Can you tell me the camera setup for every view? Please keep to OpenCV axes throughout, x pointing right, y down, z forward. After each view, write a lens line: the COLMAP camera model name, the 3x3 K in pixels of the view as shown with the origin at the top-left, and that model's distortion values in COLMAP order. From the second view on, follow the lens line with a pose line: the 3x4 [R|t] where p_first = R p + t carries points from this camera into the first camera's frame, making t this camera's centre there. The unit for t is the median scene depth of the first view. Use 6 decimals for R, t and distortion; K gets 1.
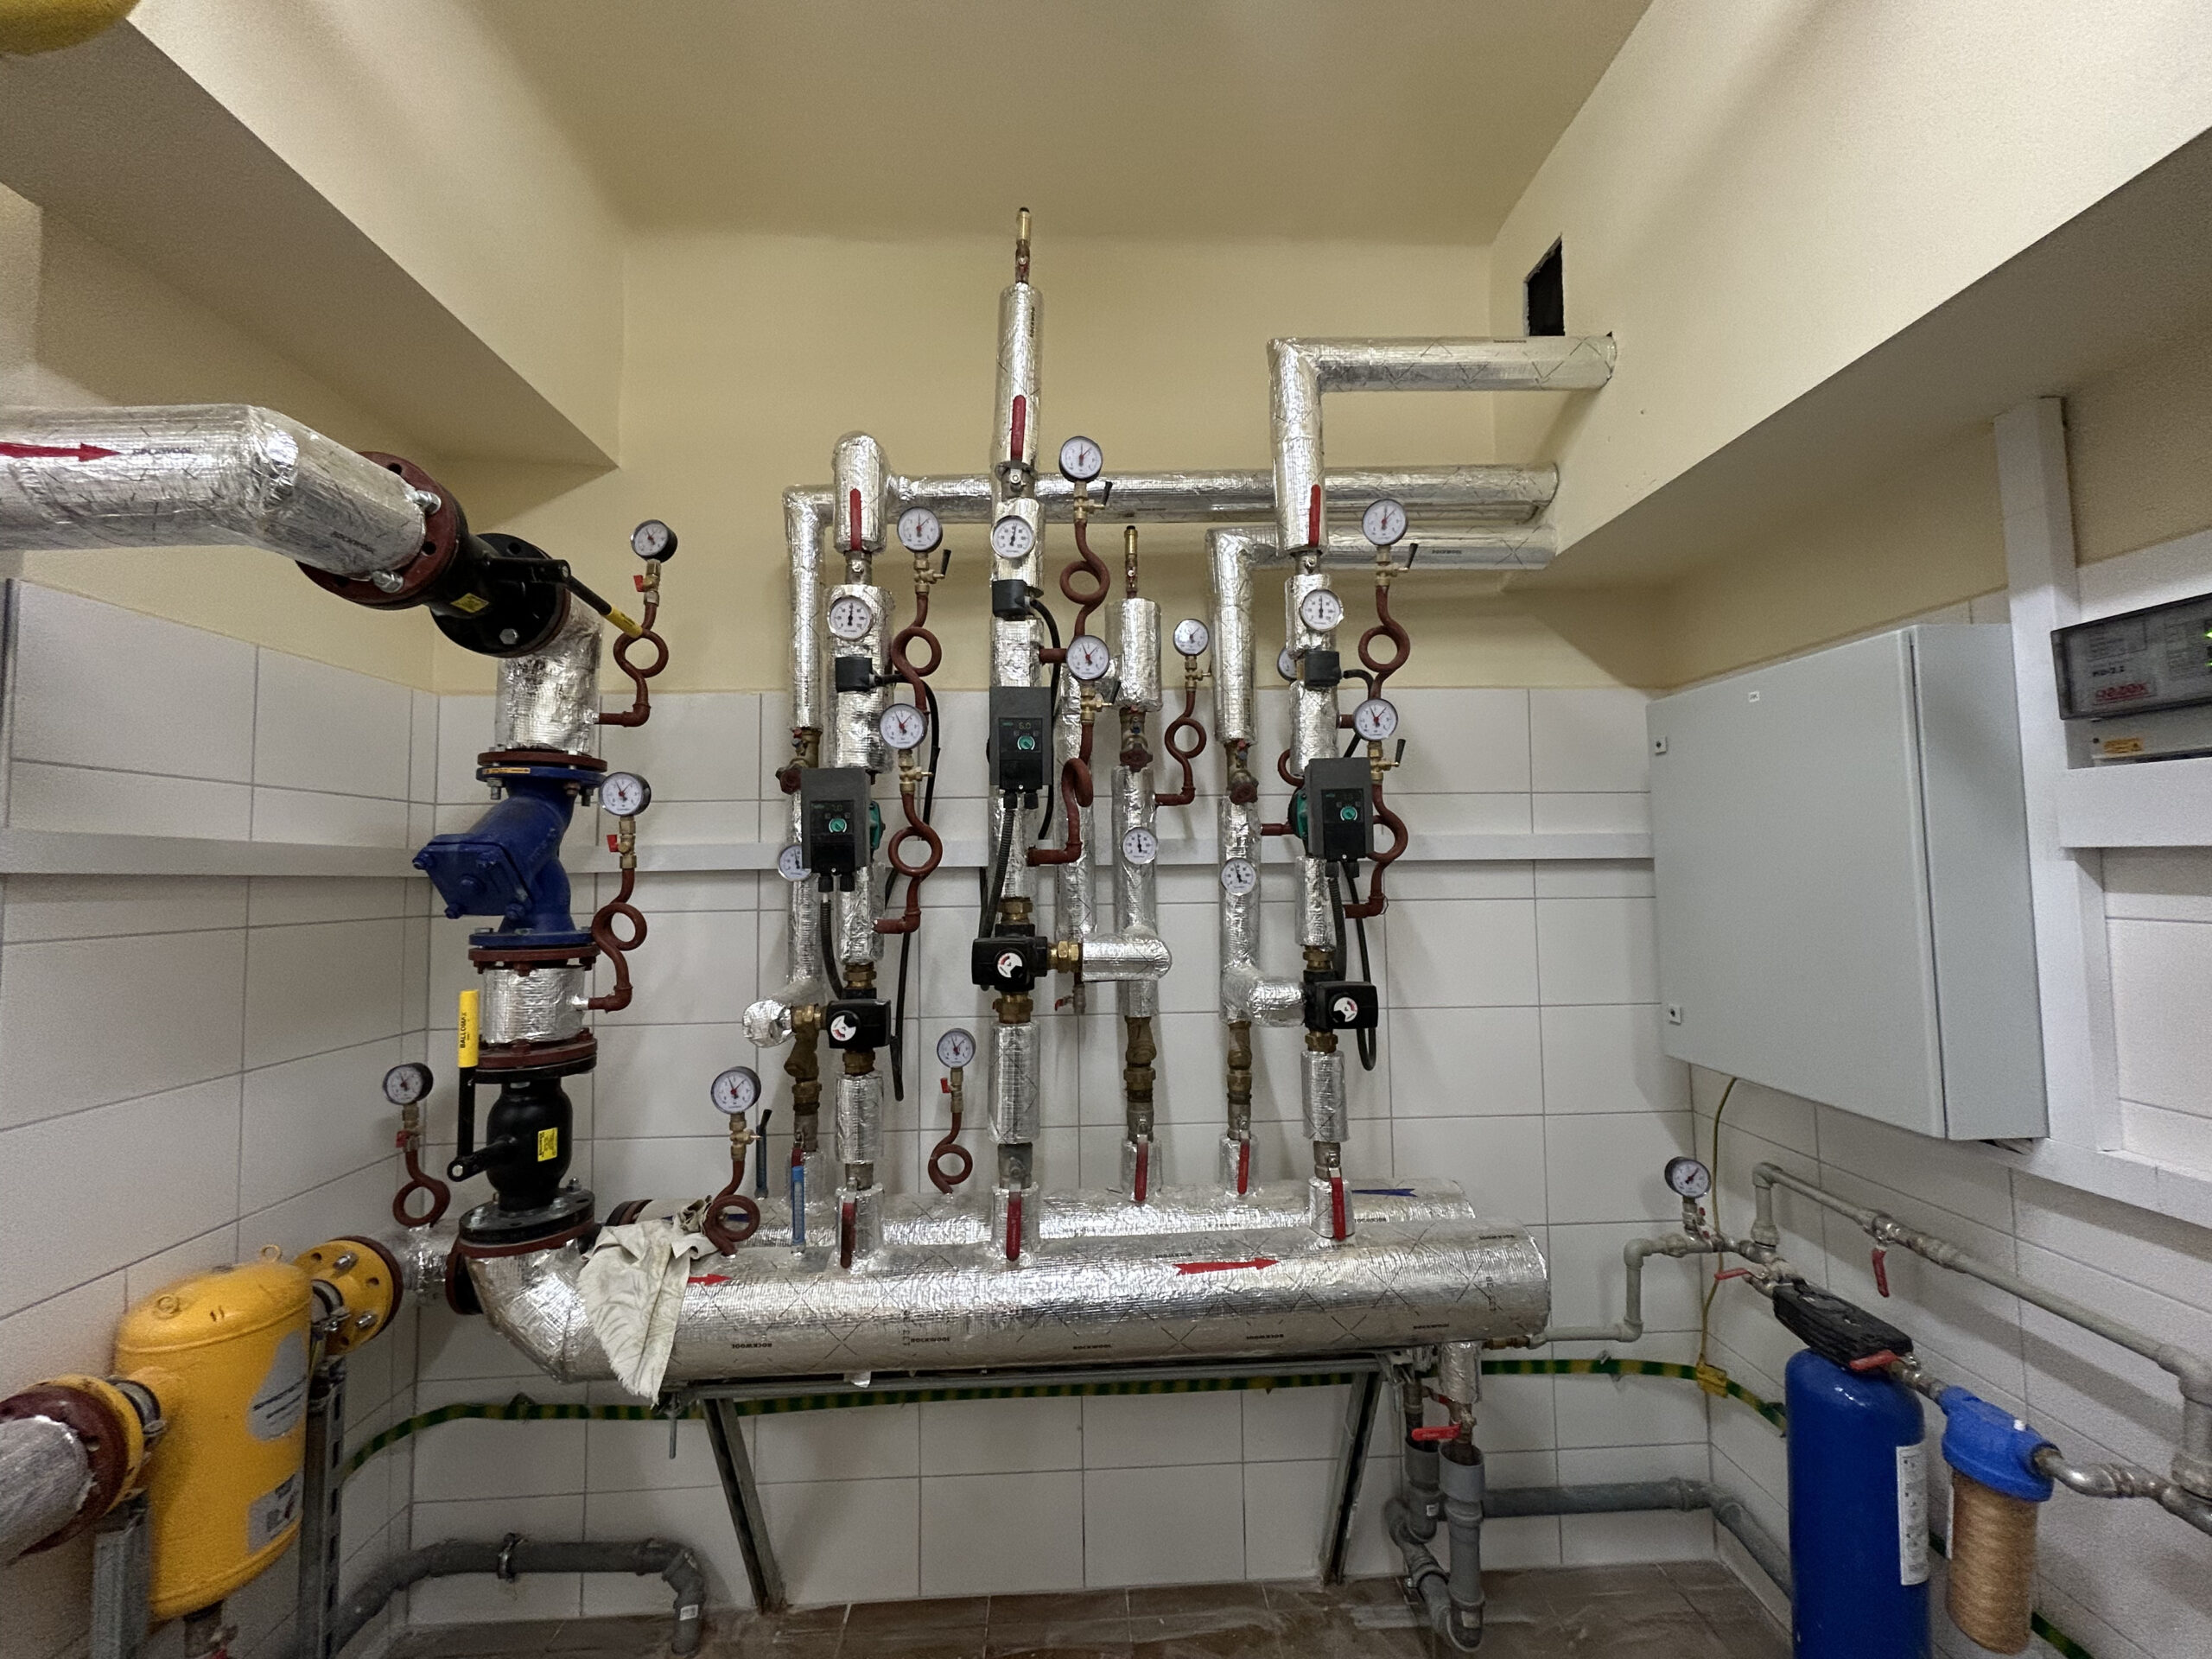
lens RADIAL K [[887.0, 0, 1108.9], [0, 887.0, 823.2], [0, 0, 1]] dist [-0.001440, -0.000098]
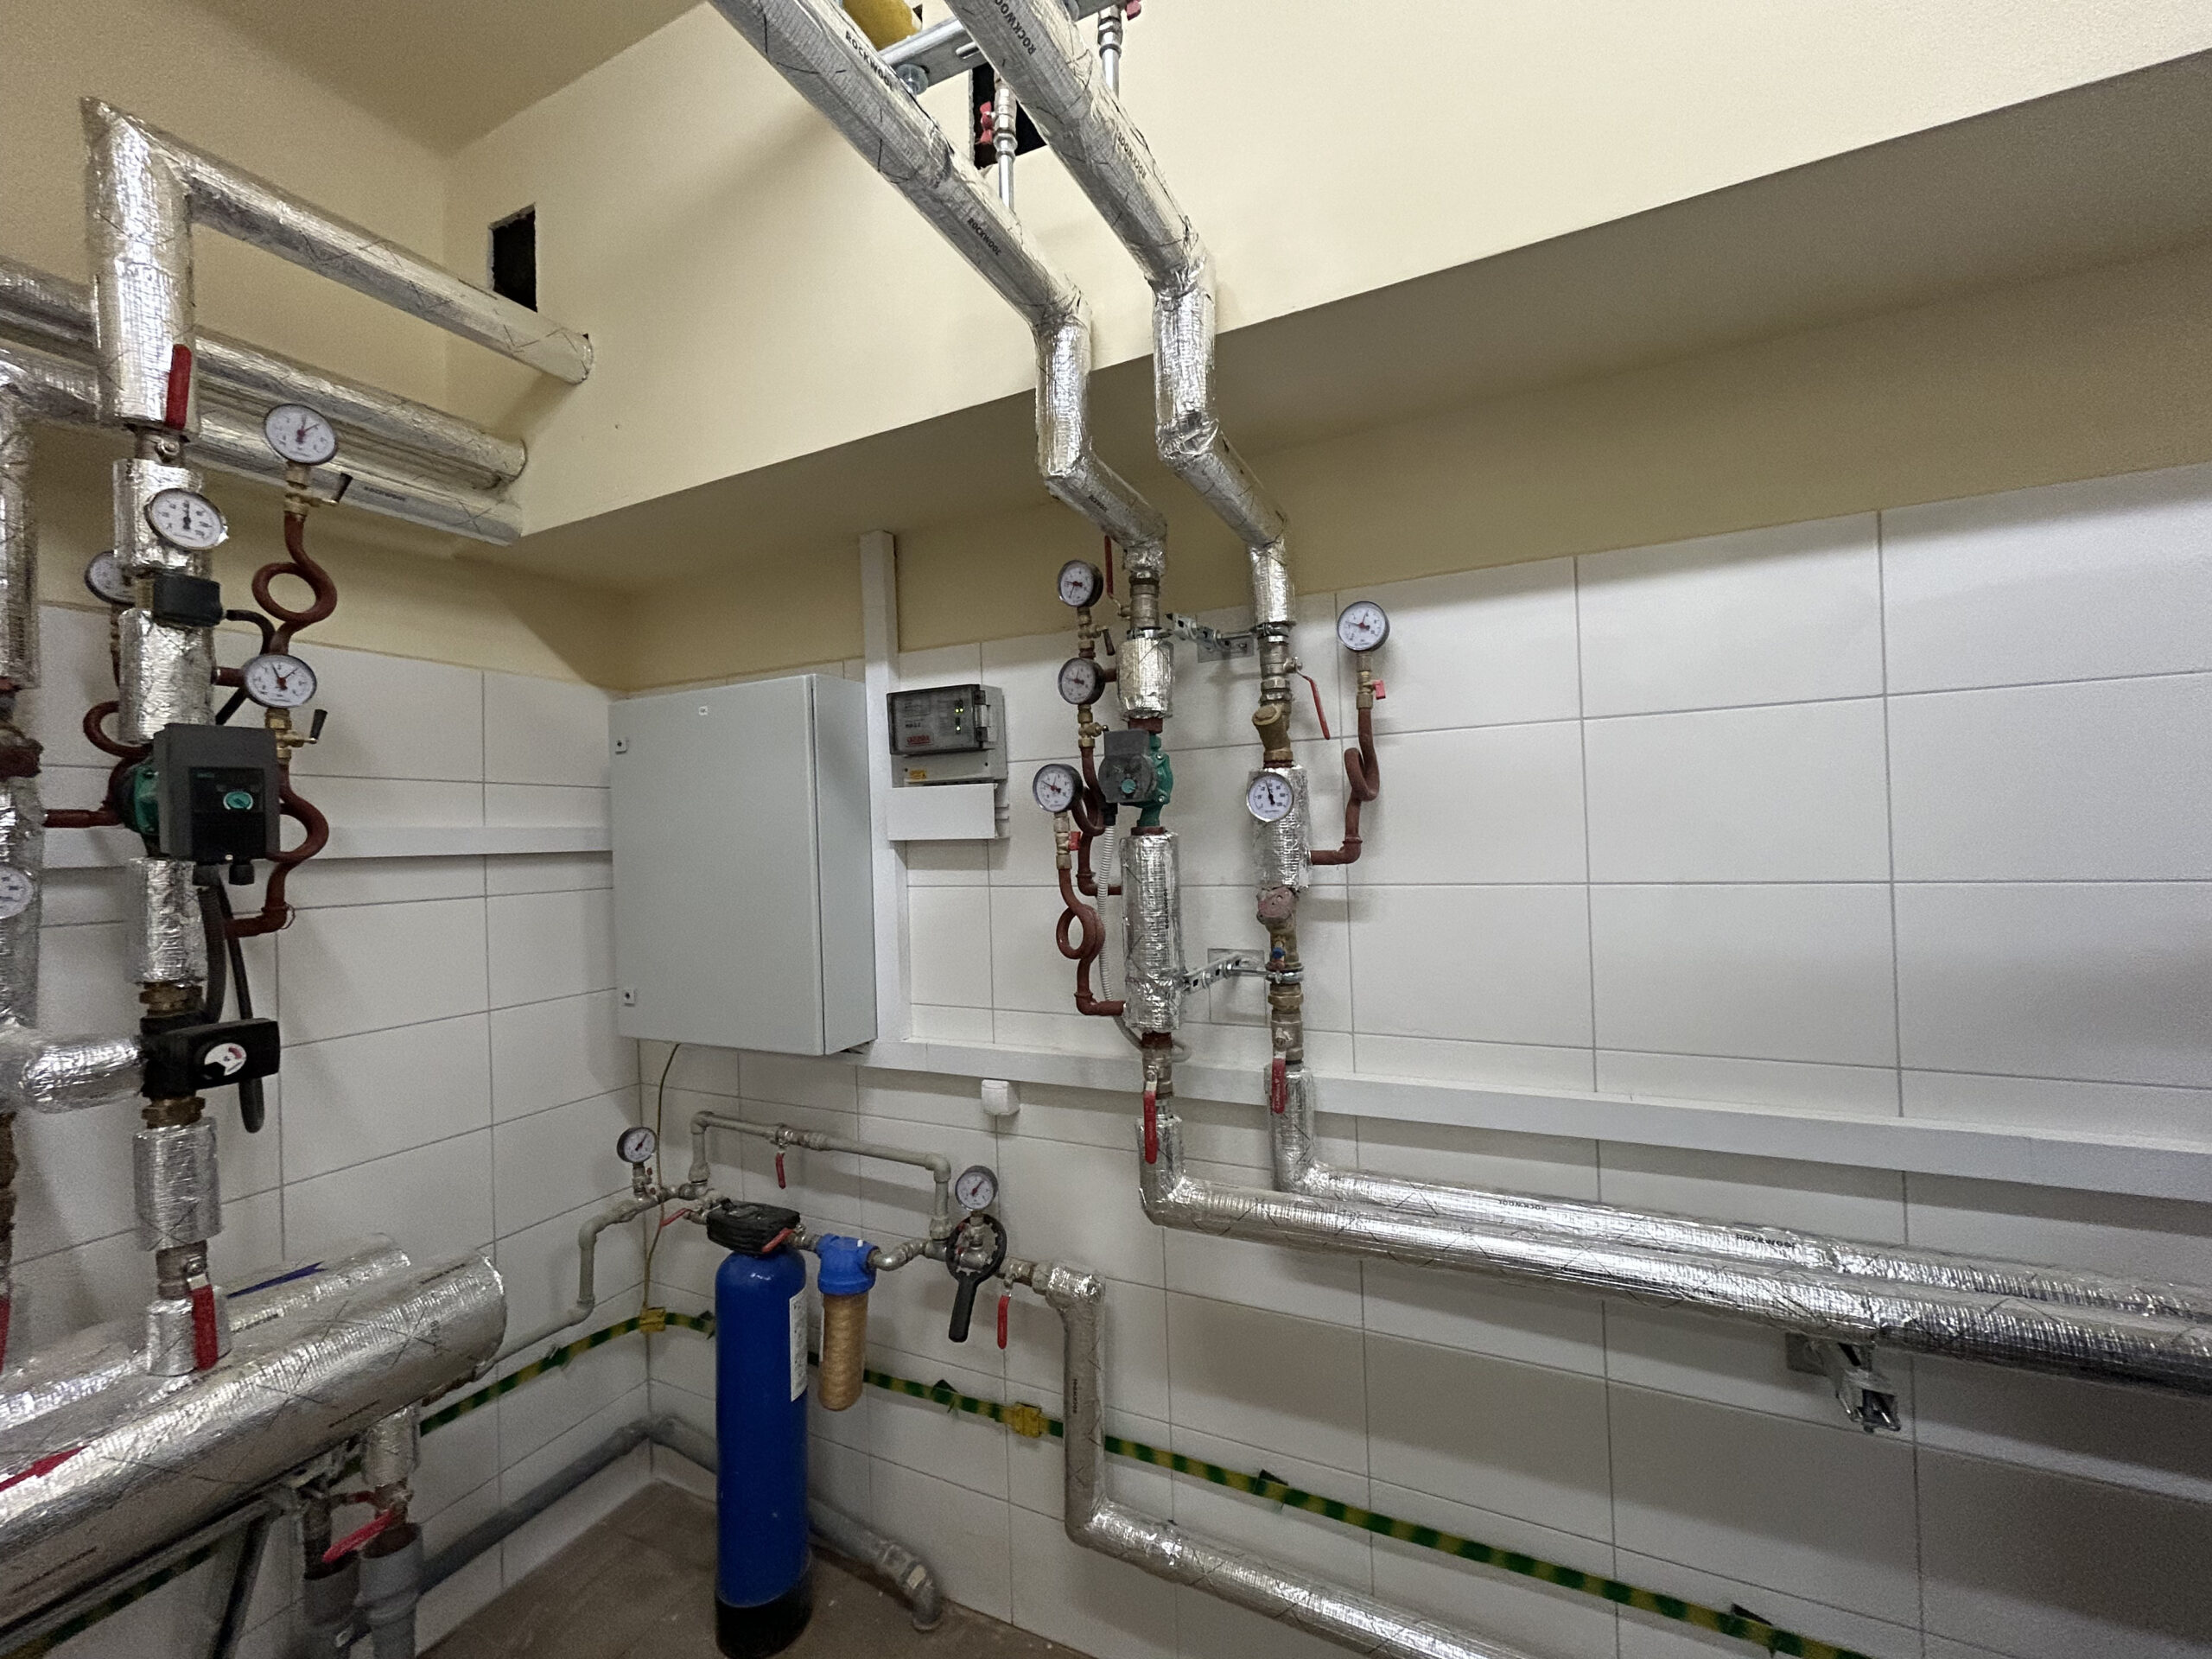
lens RADIAL K [[887.0, 0, 1108.9], [0, 887.0, 823.2], [0, 0, 1]] dist [-0.001440, -0.000098]
pose [[0.469563, 0.011270, 0.882827, -0.043853], [-0.020759, 0.999783, -0.001721, -0.004919], [-0.882655, -0.017518, 0.469695, -0.015377]]
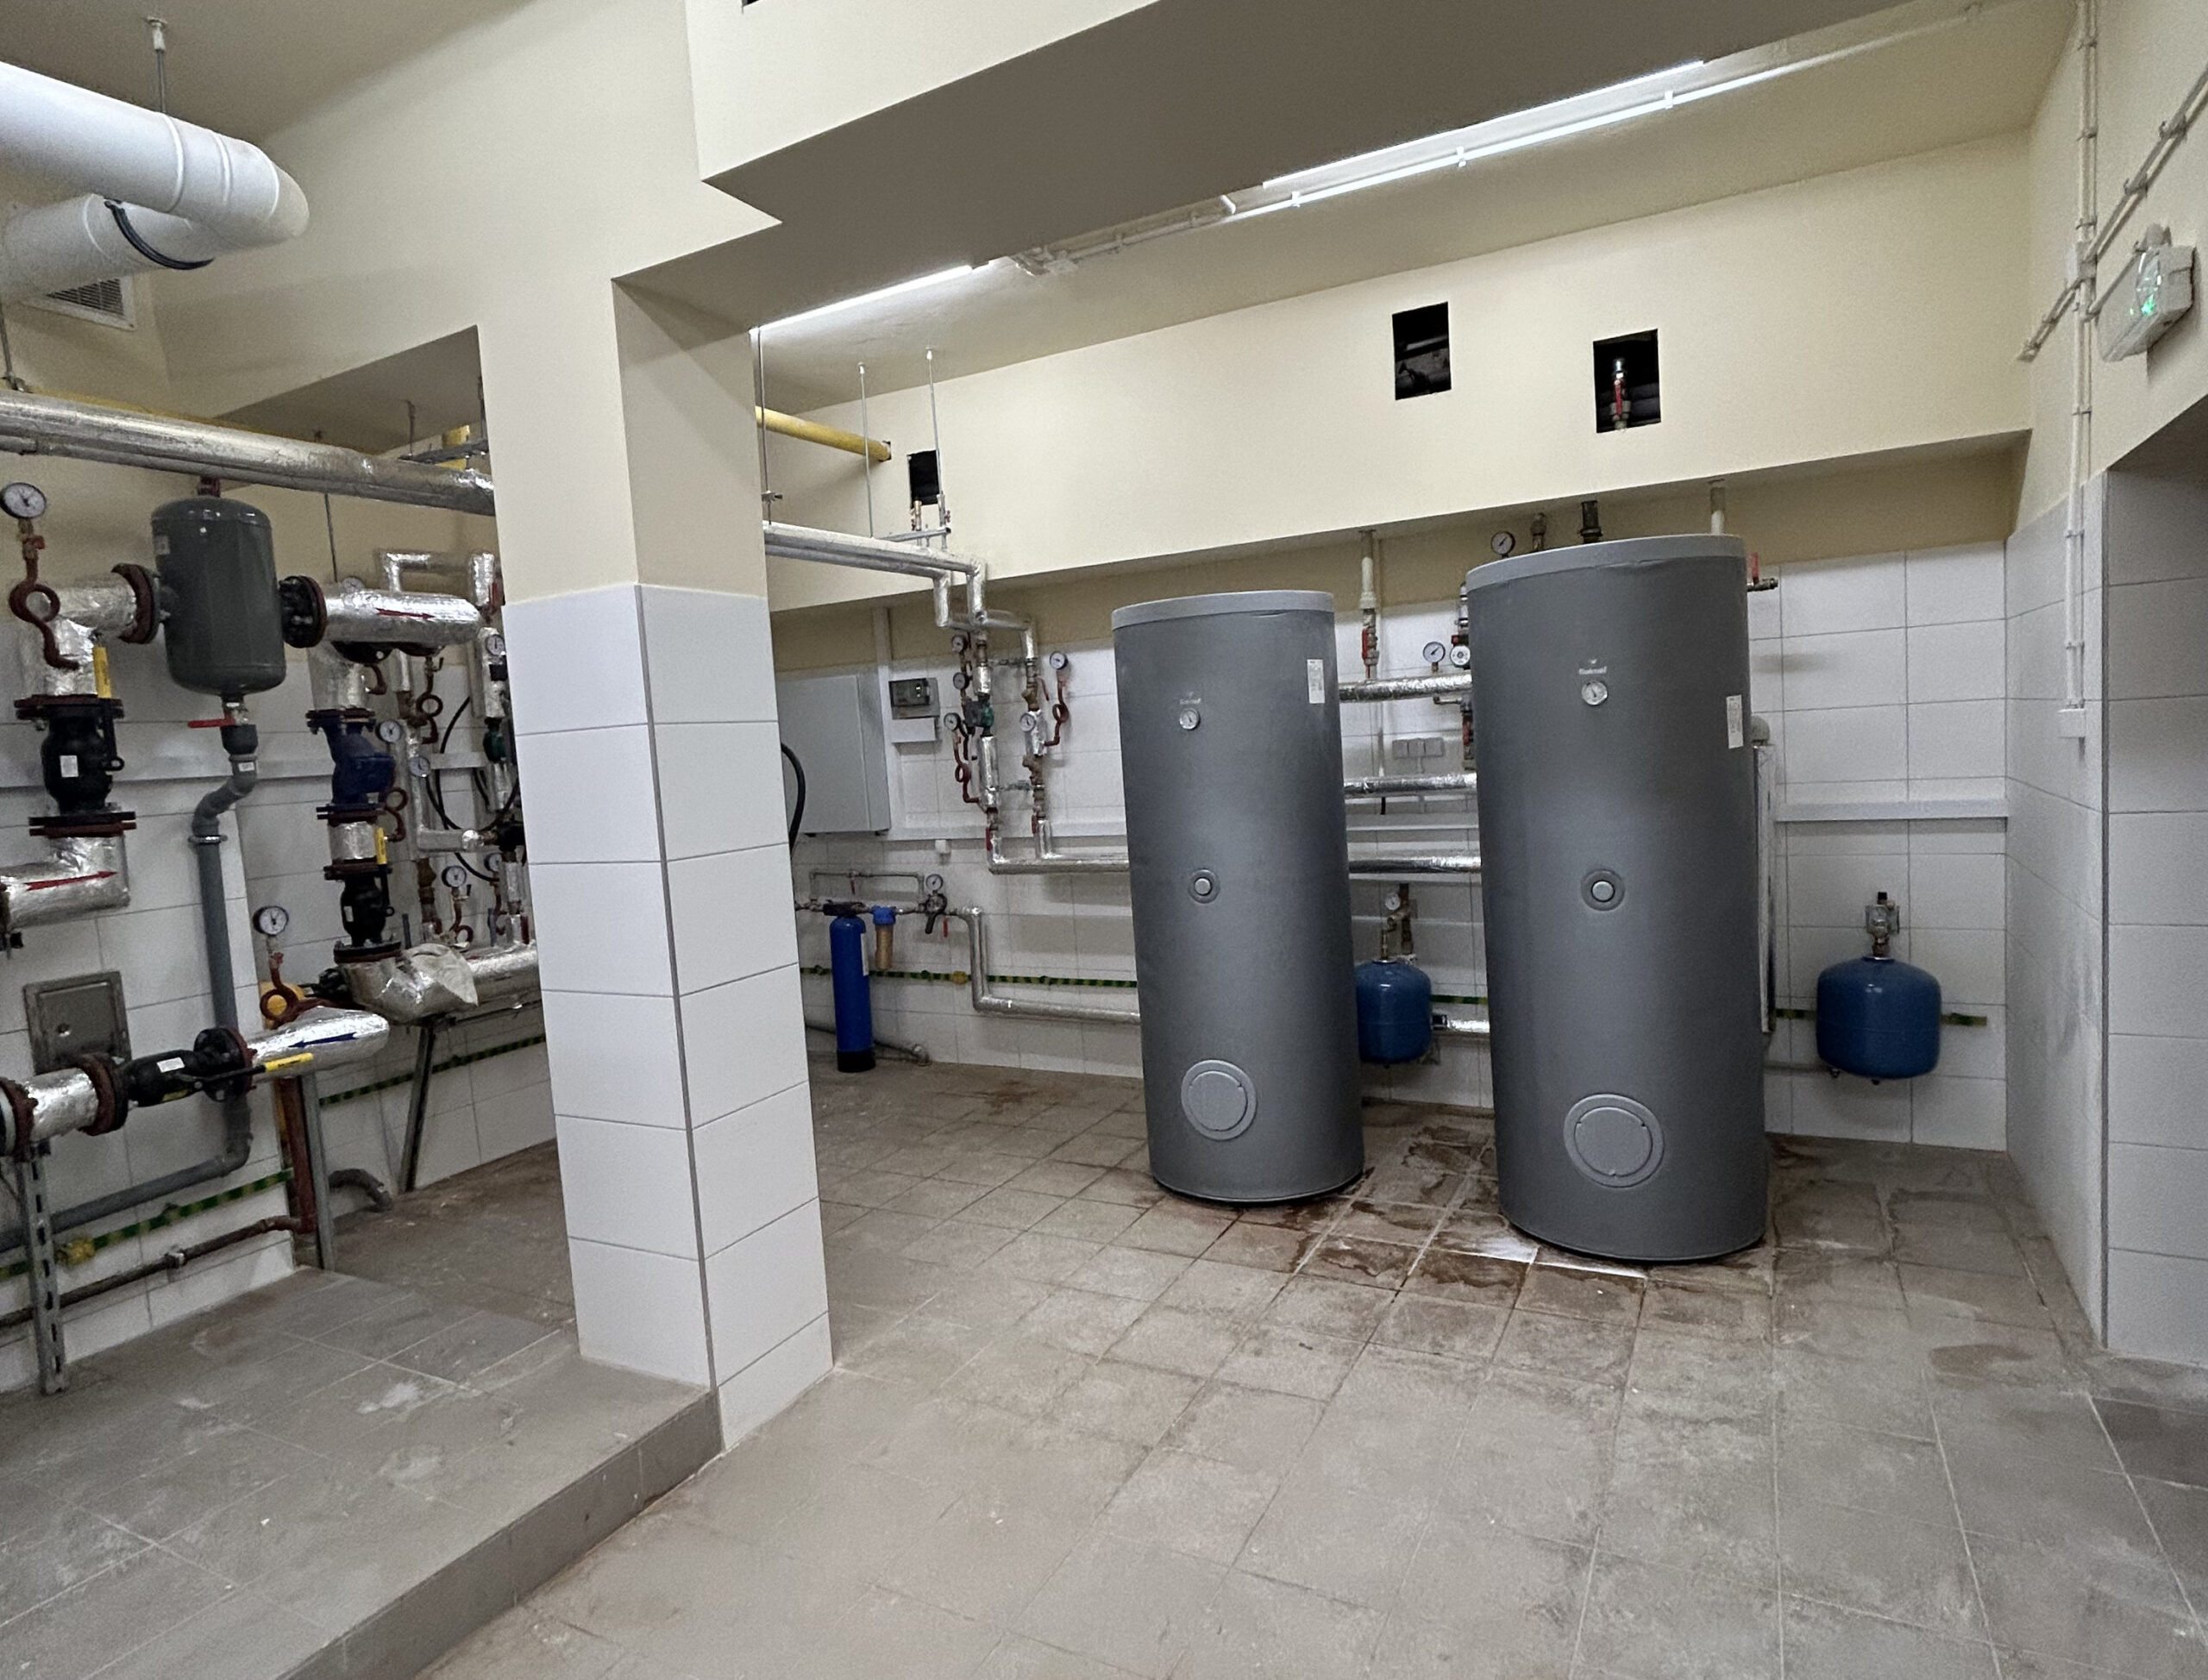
lens RADIAL K [[1219.1, 0, 1115.7], [0, 1219.1, 836.6], [0, 0, 1]] dist [-0.016230, 0.015575]
pose [[0.508943, -0.088244, 0.856265, -1.941535], [0.011149, 0.995324, 0.095949, -0.041185], [-0.860728, -0.039286, 0.507547, -1.639513]]
